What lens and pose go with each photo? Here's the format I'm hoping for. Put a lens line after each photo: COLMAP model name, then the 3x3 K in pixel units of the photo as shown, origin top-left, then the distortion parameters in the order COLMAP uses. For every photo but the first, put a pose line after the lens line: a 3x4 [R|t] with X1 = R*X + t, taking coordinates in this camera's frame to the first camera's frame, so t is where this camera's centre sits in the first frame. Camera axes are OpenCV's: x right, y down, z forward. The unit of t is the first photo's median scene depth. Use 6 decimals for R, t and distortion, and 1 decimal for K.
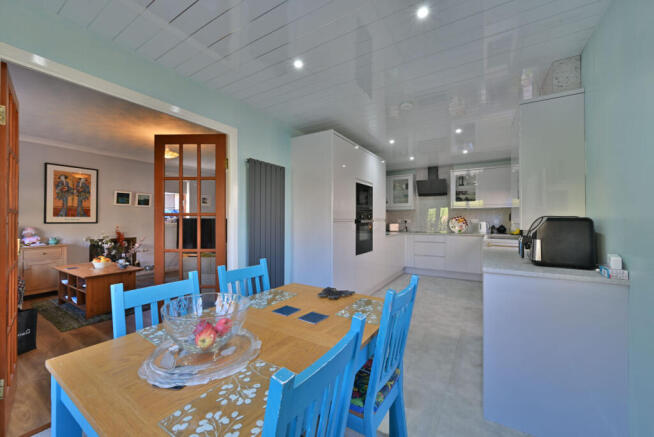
lens RADIAL K [[260.0, 0, 327.0], [0, 260.0, 218.2], [0, 0, 1]] dist [-0.008325, -0.000169]
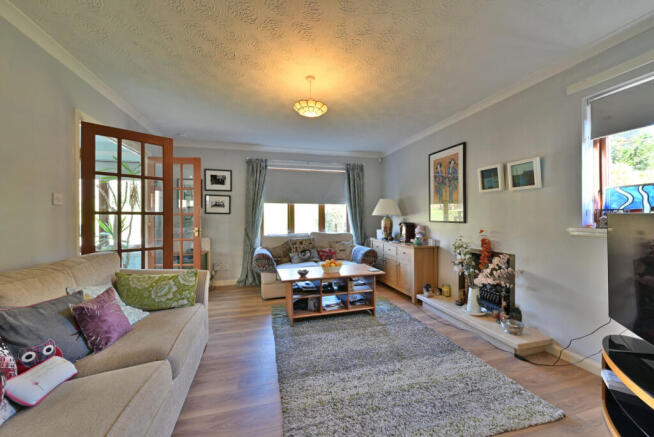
lens RADIAL K [[260.0, 0, 328.1], [0, 260.0, 217.4], [0, 0, 1]] dist [-0.008325, -0.000169]
pose [[-0.671406, -0.001167, -0.741089, -0.164931], [0.002638, 0.999989, -0.003965, 0.006137], [0.741085, -0.004617, -0.671395, 1.211094]]
